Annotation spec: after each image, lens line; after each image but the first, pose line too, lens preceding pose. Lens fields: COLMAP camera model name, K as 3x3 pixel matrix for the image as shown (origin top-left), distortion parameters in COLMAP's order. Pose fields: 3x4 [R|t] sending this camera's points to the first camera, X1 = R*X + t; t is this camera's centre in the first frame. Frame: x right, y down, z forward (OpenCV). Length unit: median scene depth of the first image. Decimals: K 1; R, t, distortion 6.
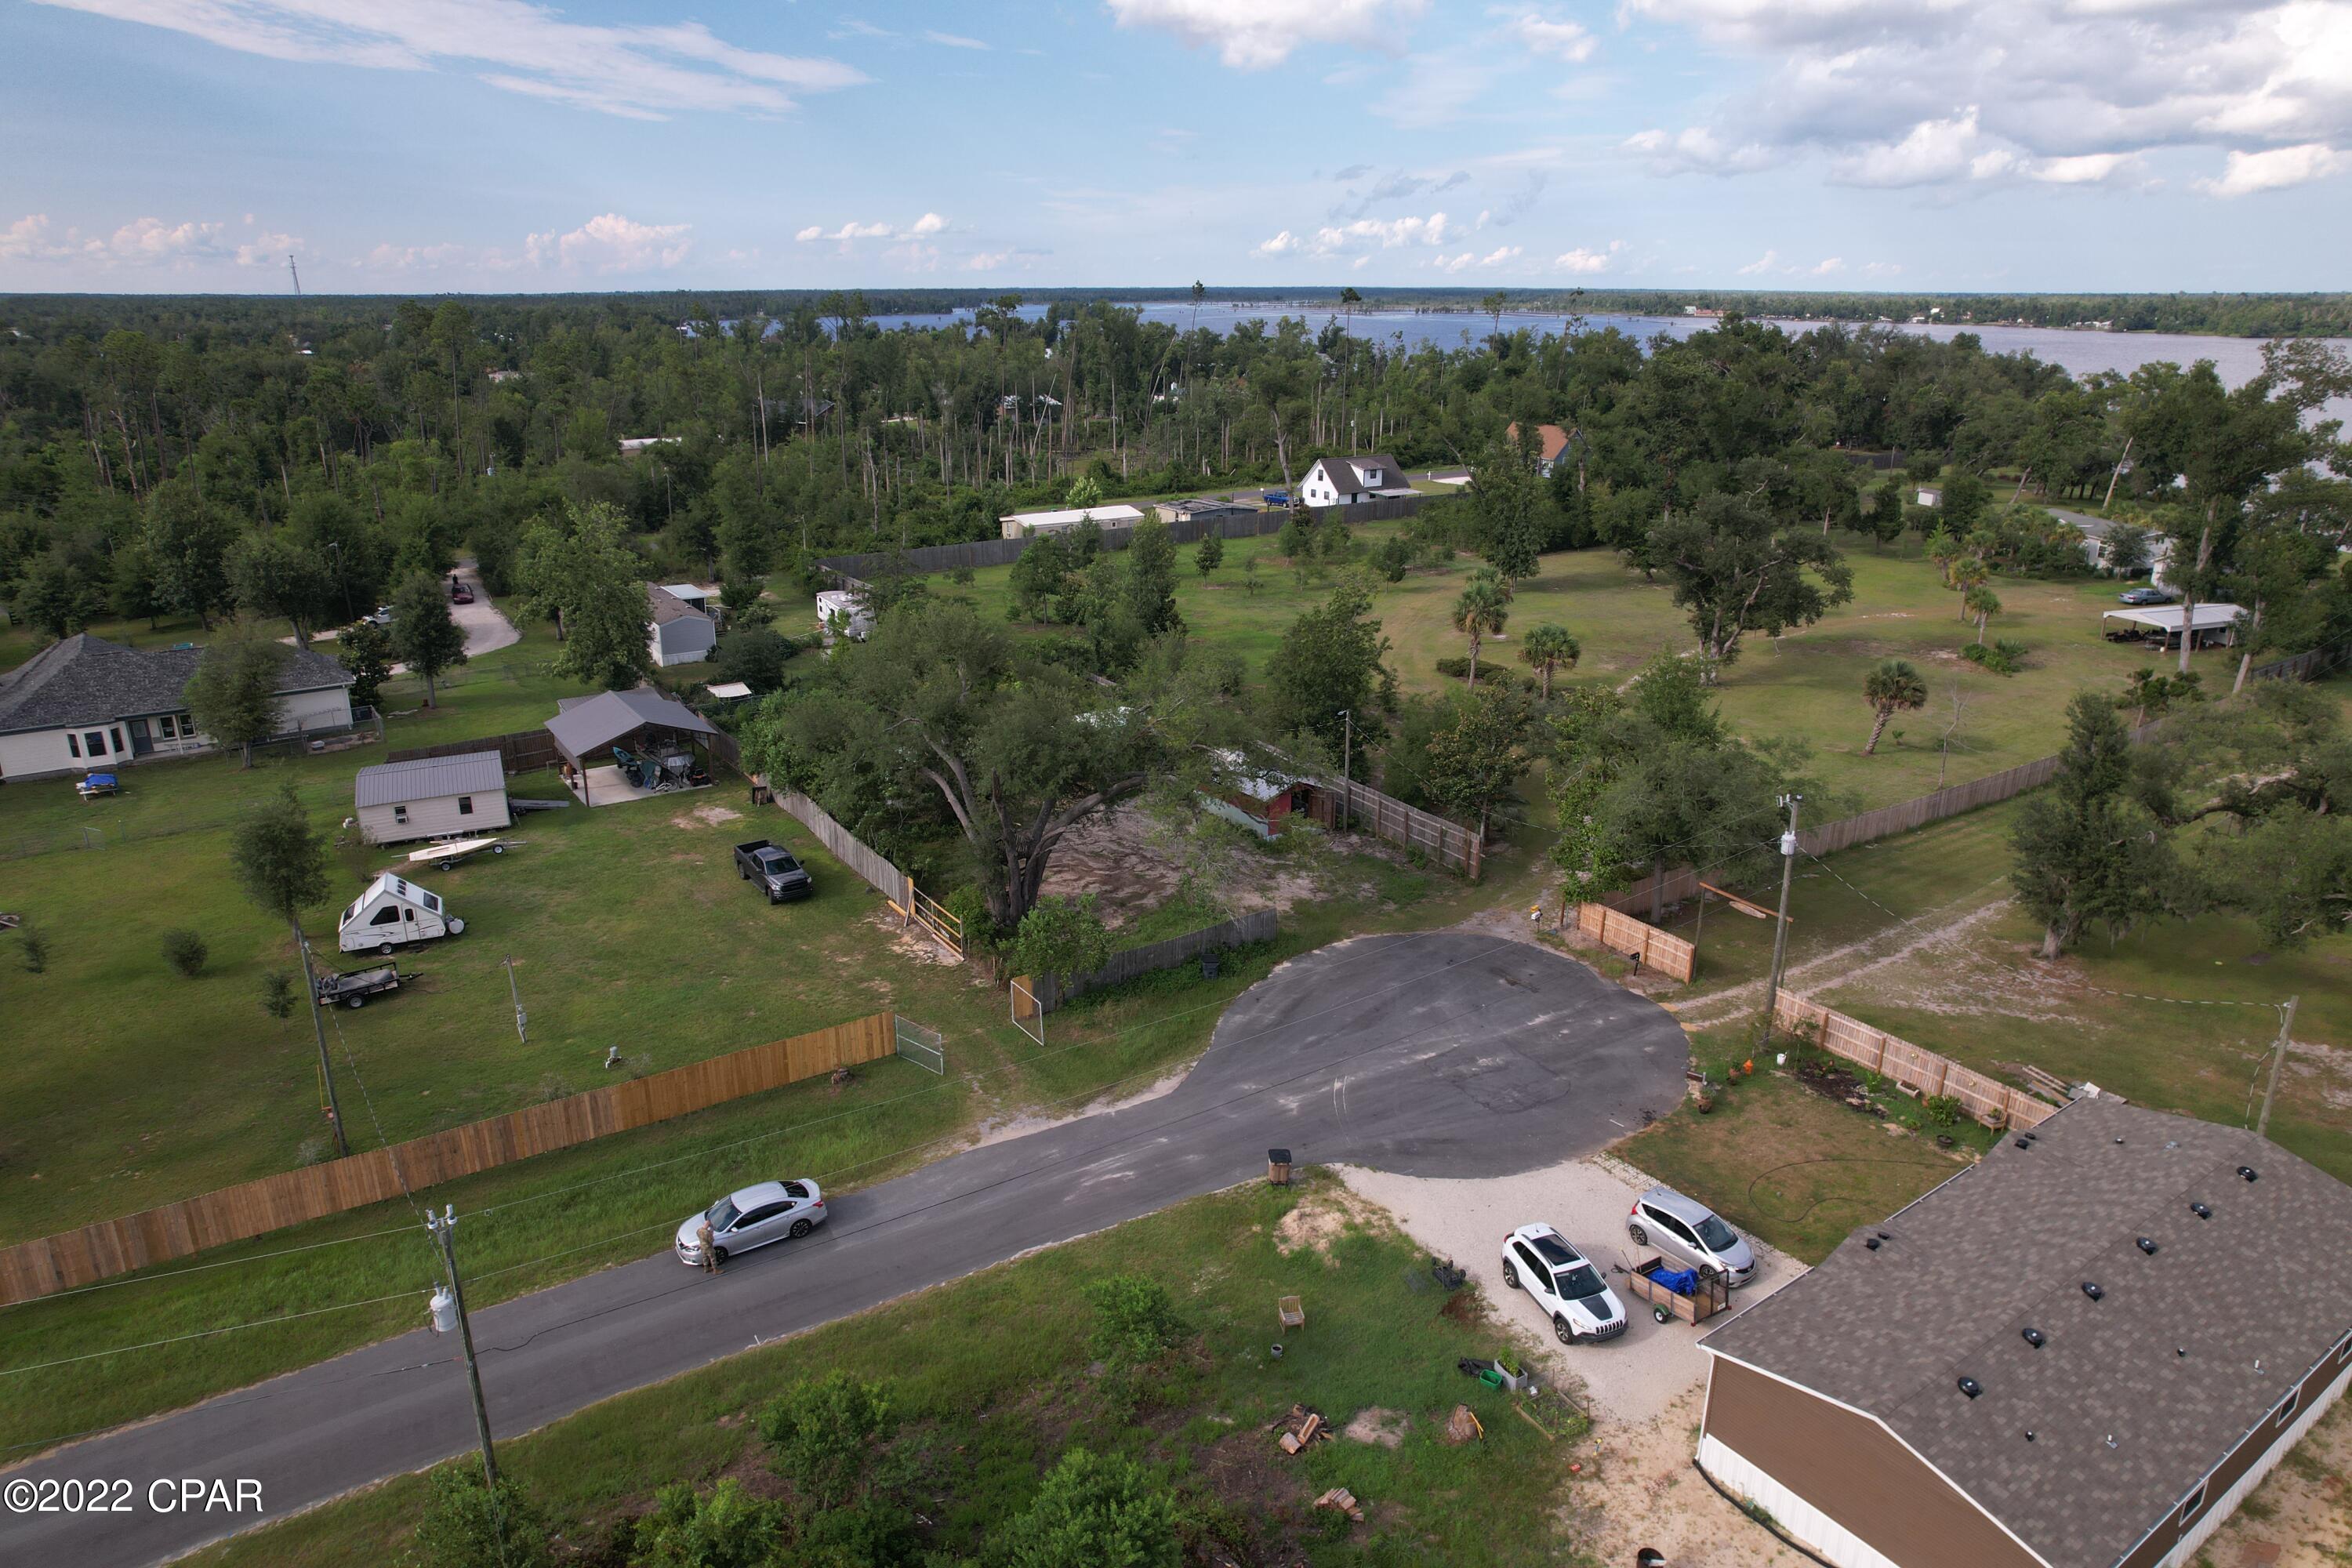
lens RADIAL K [[1501.6, 0, 1167.3], [0, 1501.6, 778.9], [0, 0, 1]] dist [-0.081976, 0.074480]
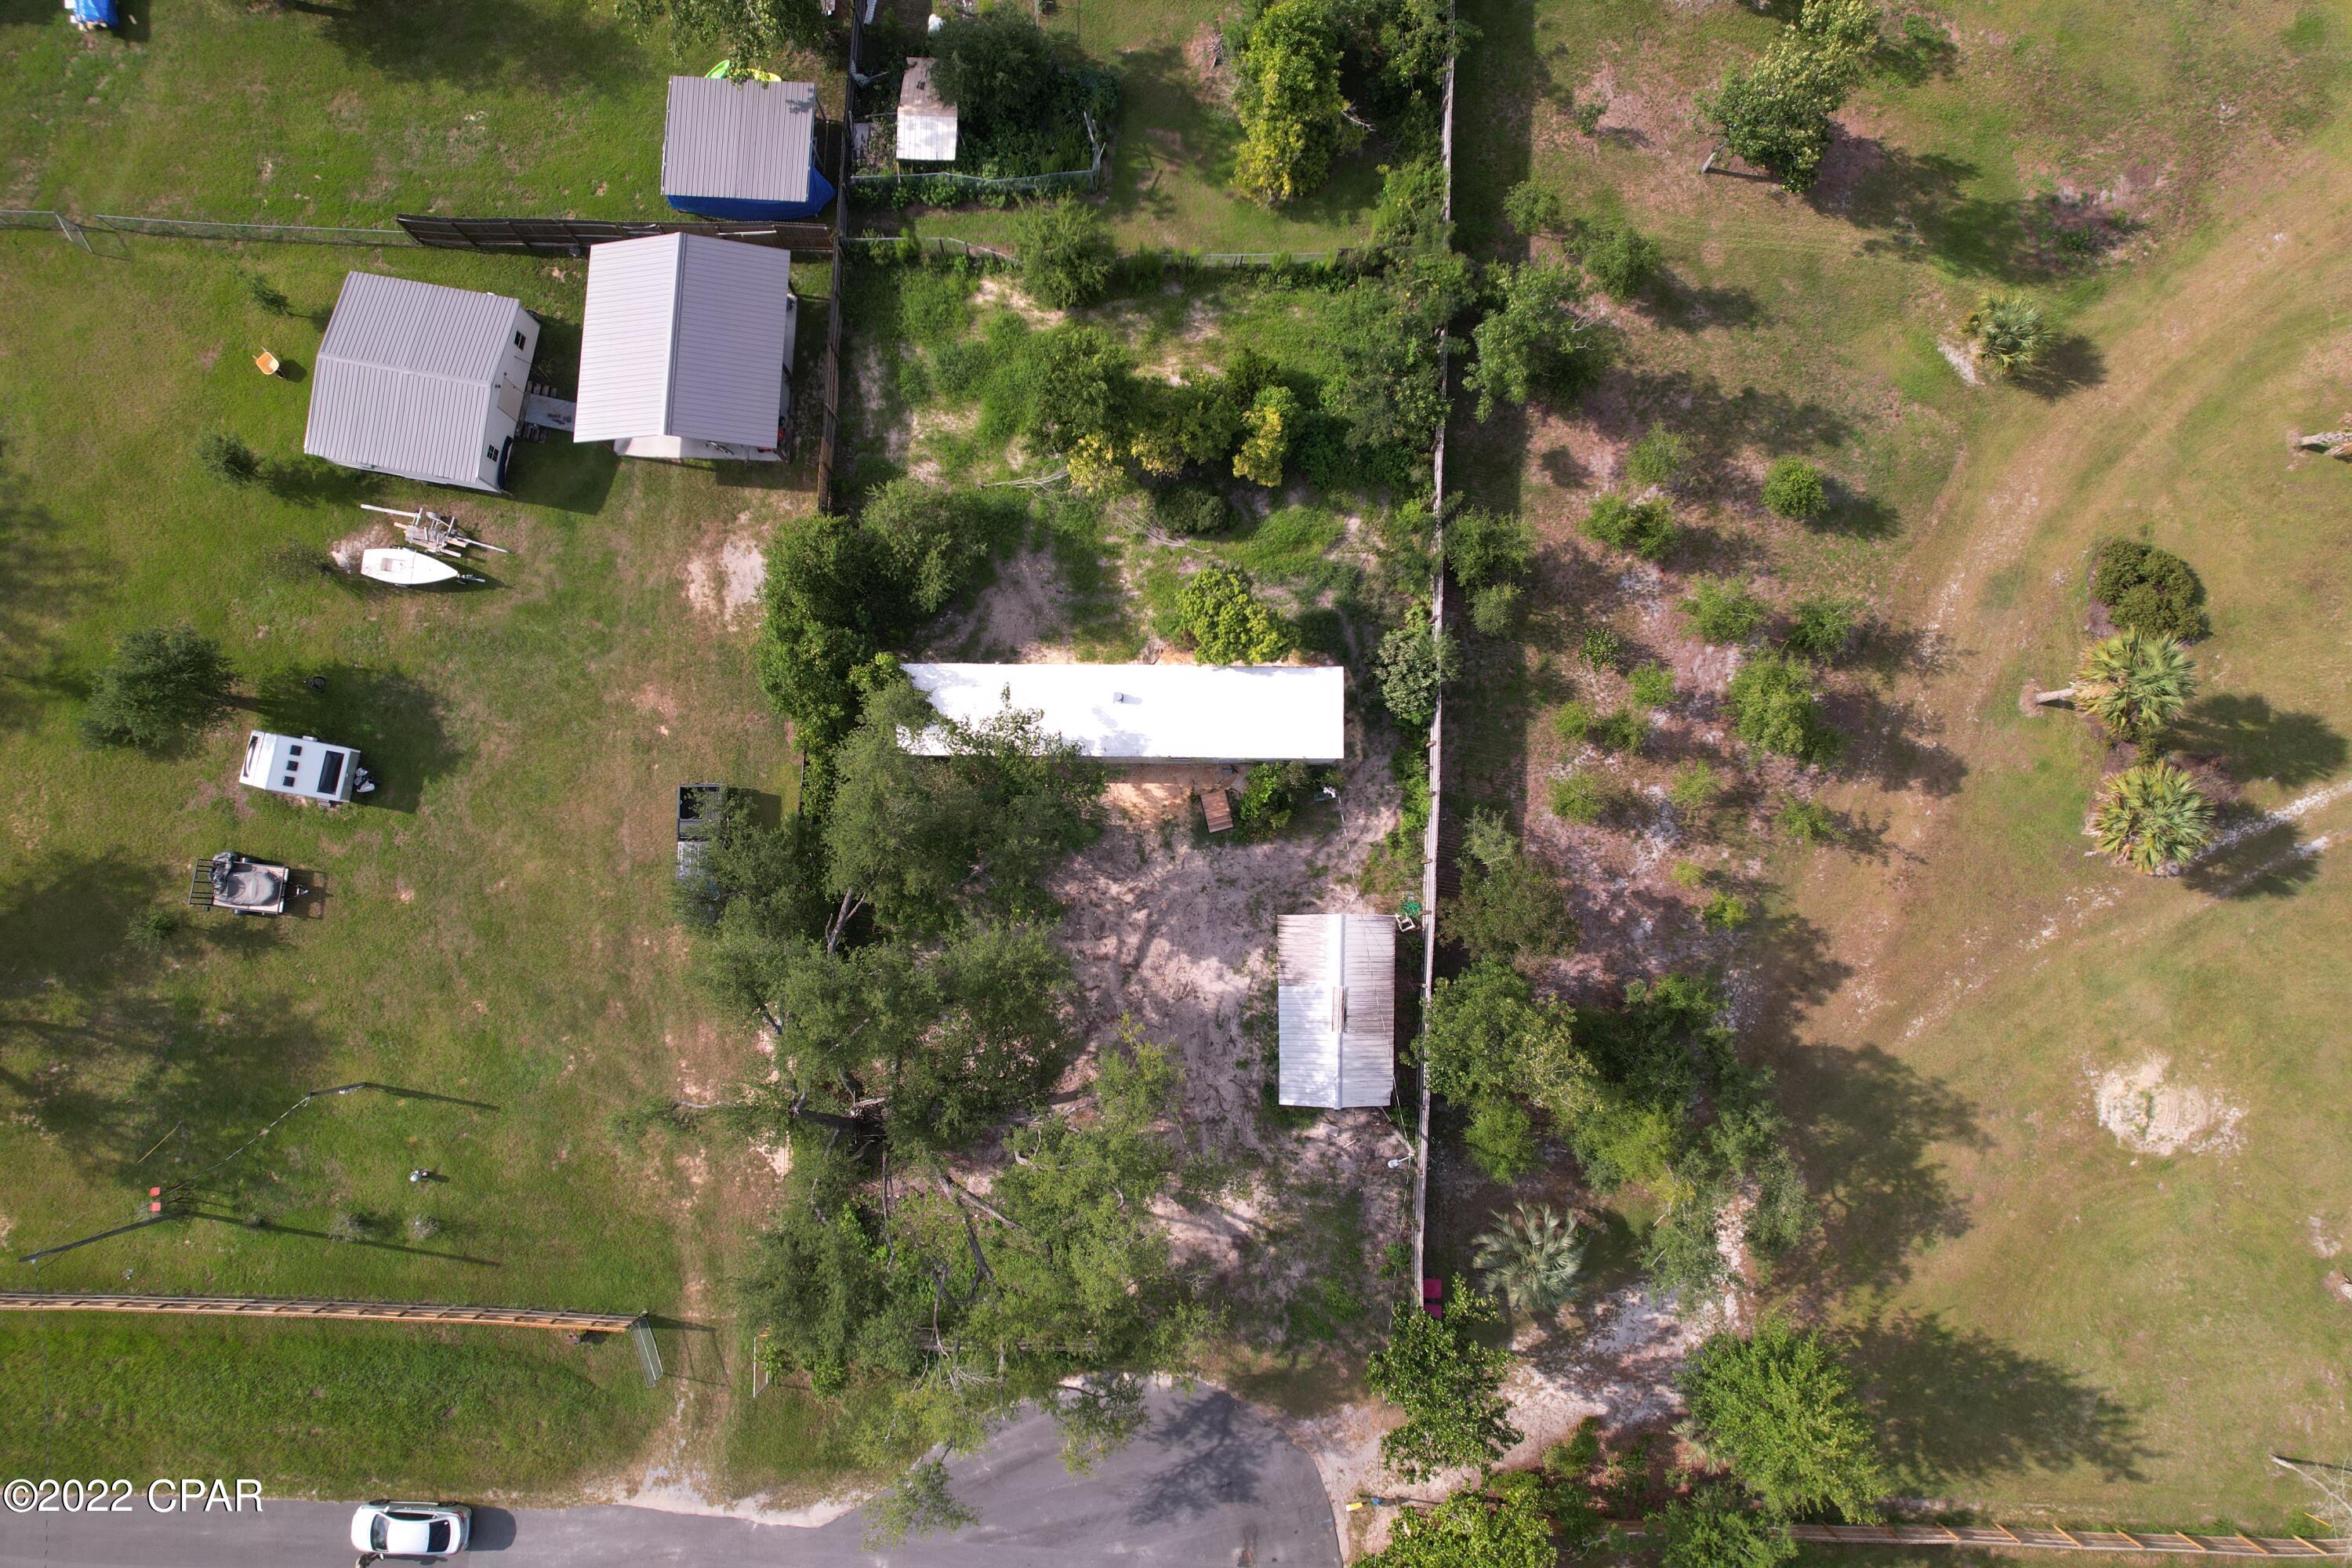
lens RADIAL K [[1501.6, 0, 1167.3], [0, 1501.6, 778.9], [0, 0, 1]] dist [-0.081976, 0.074480]
pose [[0.814809, 0.577930, -0.045648, -0.043349], [-0.190207, 0.340887, 0.920661, -0.778779], [0.547638, -0.741481, 0.387684, 0.874380]]
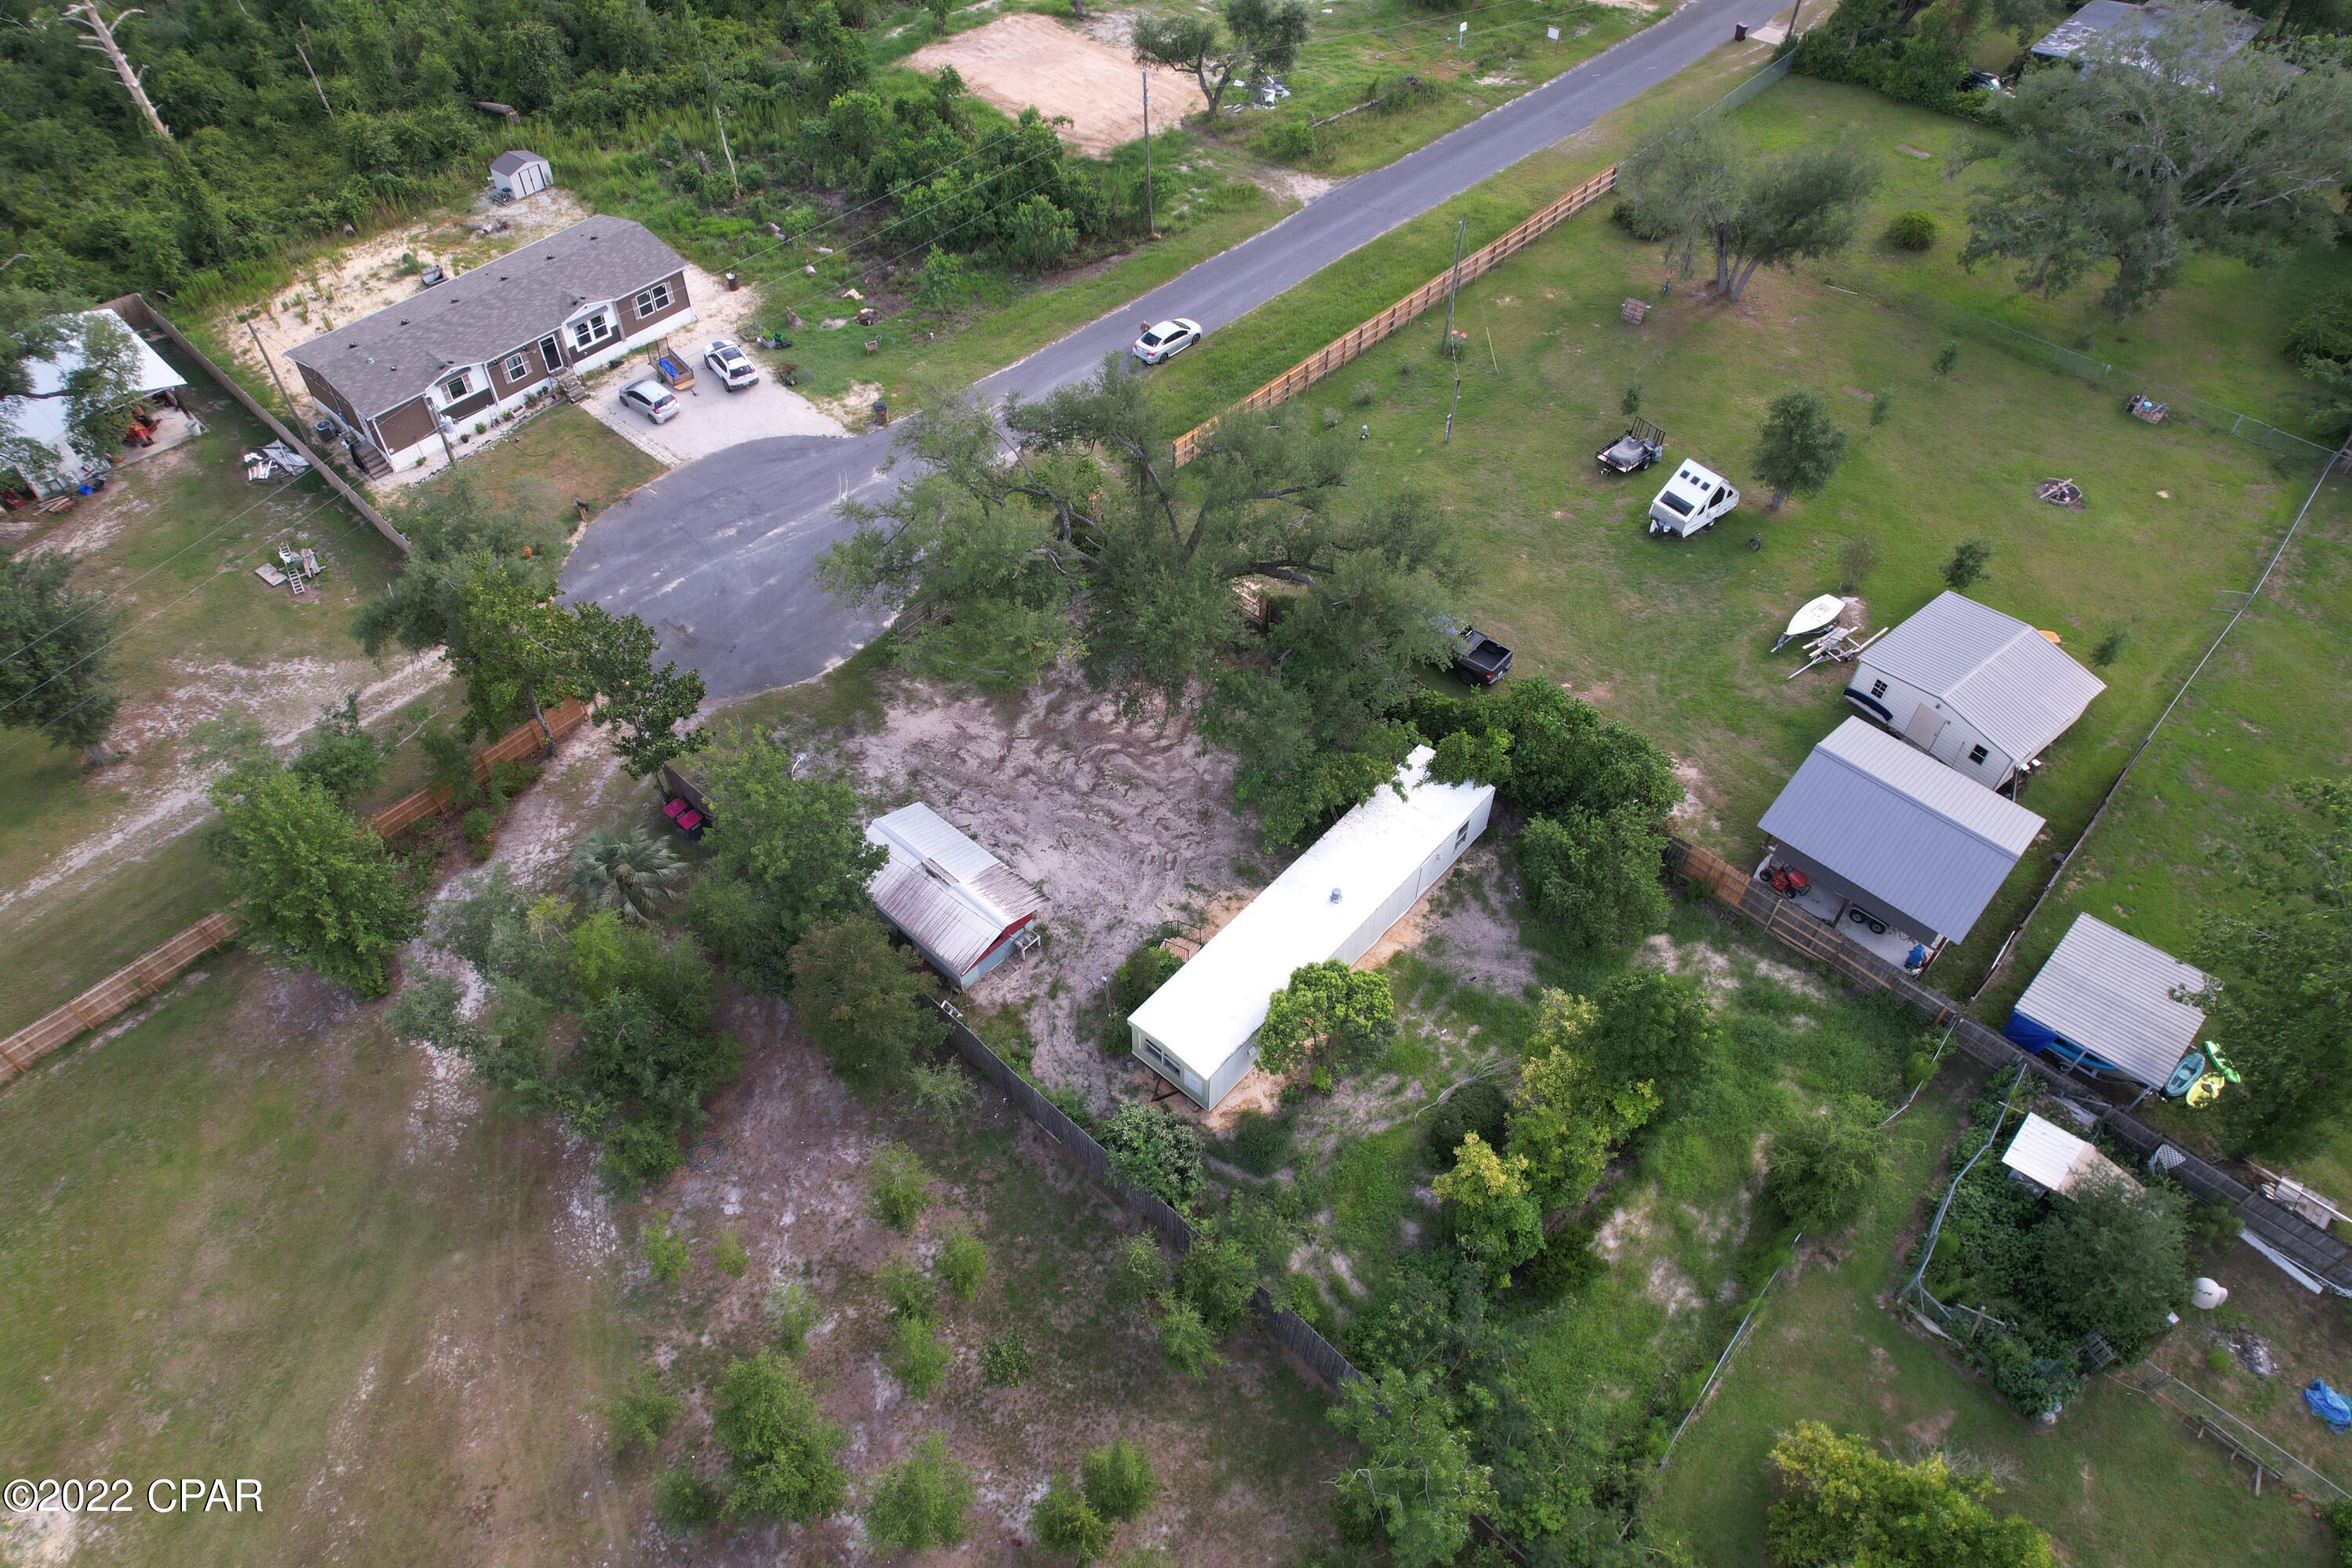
lens RADIAL K [[1501.6, 0, 1167.3], [0, 1501.6, 778.9], [0, 0, 1]] dist [-0.081976, 0.074480]
pose [[-0.972941, 0.170995, -0.155392, 0.064633], [-0.073921, 0.406827, 0.910510, -0.752887], [0.218910, 0.897359, -0.383179, 1.427632]]
